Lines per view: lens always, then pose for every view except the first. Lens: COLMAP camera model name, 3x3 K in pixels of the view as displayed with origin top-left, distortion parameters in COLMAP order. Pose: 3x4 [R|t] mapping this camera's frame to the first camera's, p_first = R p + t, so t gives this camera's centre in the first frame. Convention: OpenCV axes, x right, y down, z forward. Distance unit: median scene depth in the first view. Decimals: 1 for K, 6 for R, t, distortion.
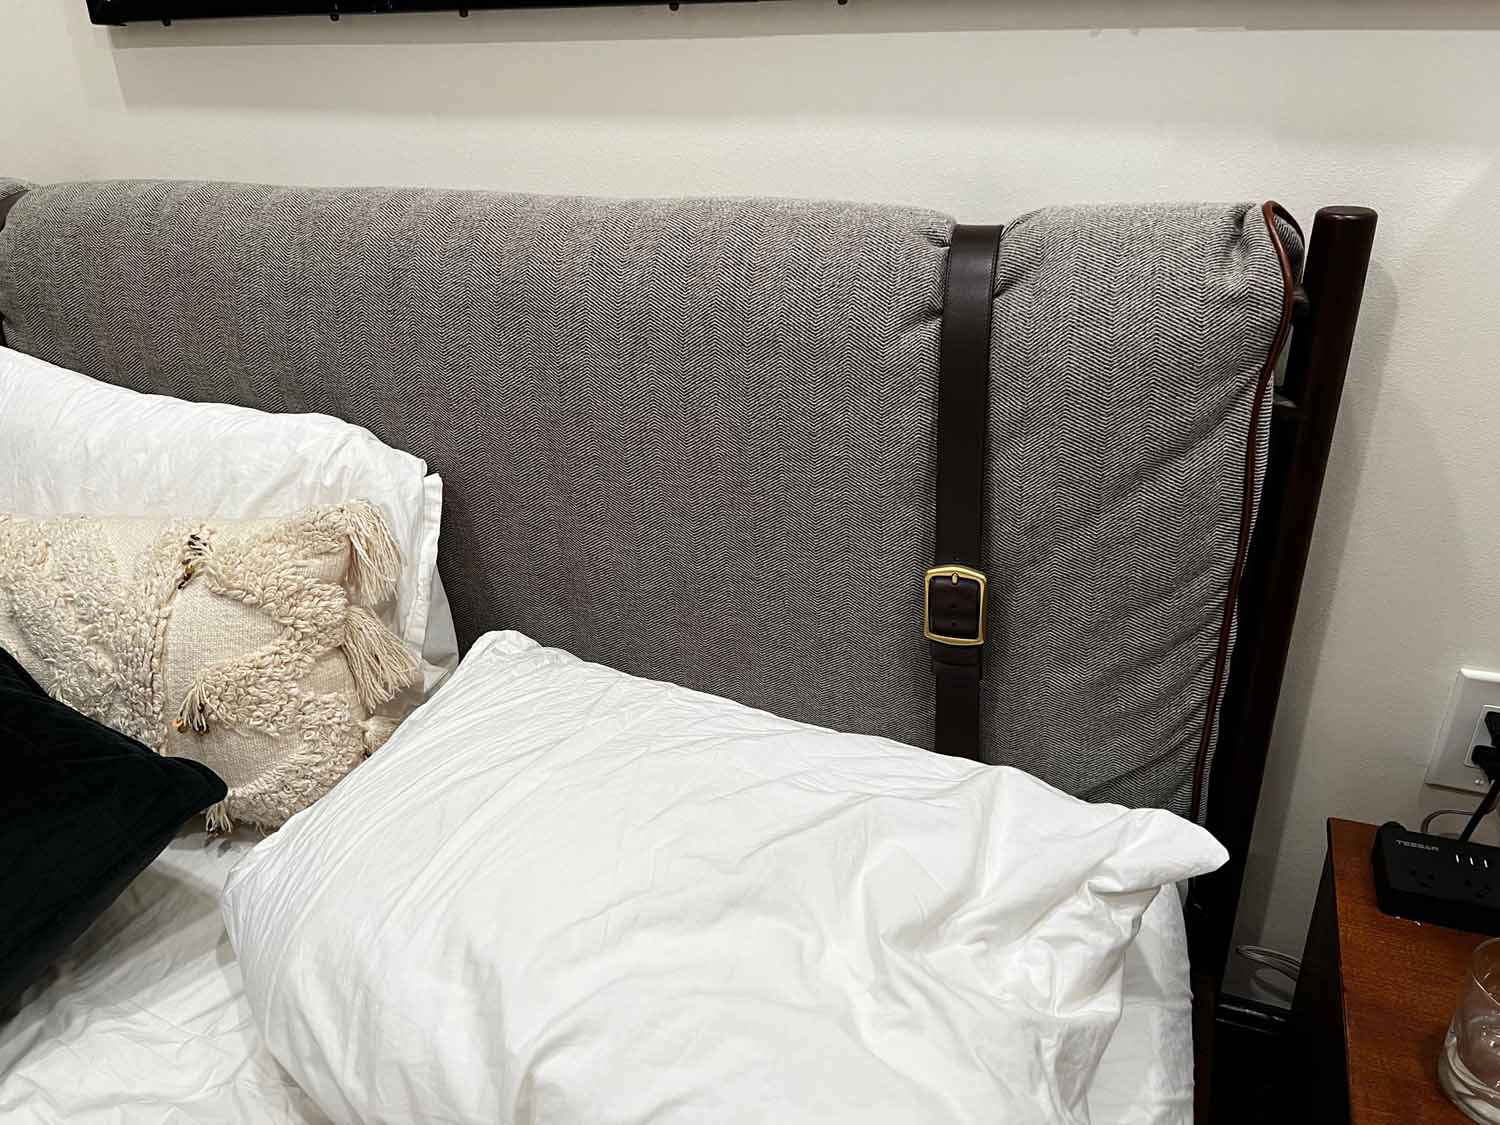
lens RADIAL K [[1157.9, 0, 750.0], [0, 1157.9, 562.5], [0, 0, 1]] dist [-0.003196, -0.002300]
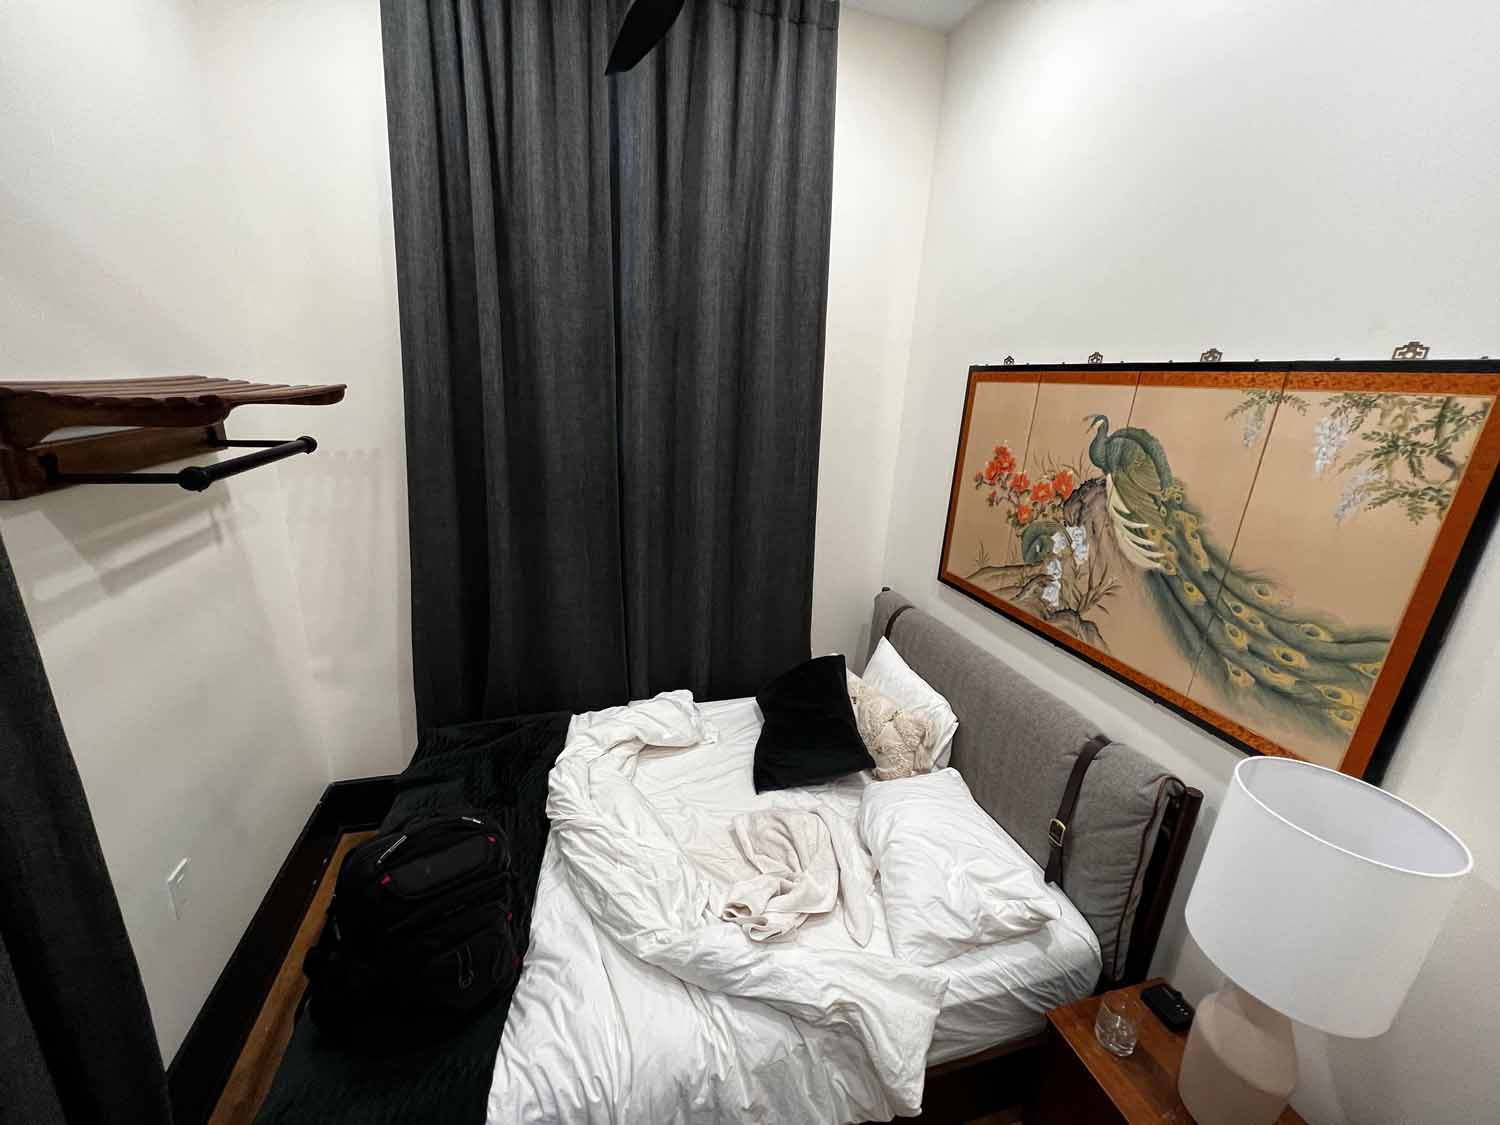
lens RADIAL K [[598.0, 0, 750.0], [0, 598.0, 562.5], [0, 0, 1]] dist [0.000051, -0.000009]
pose [[0.622928, 0.294715, -0.724641, 0.698386], [-0.419638, 0.907652, 0.008410, -0.341822], [0.660201, 0.298848, 0.689075, -1.186730]]
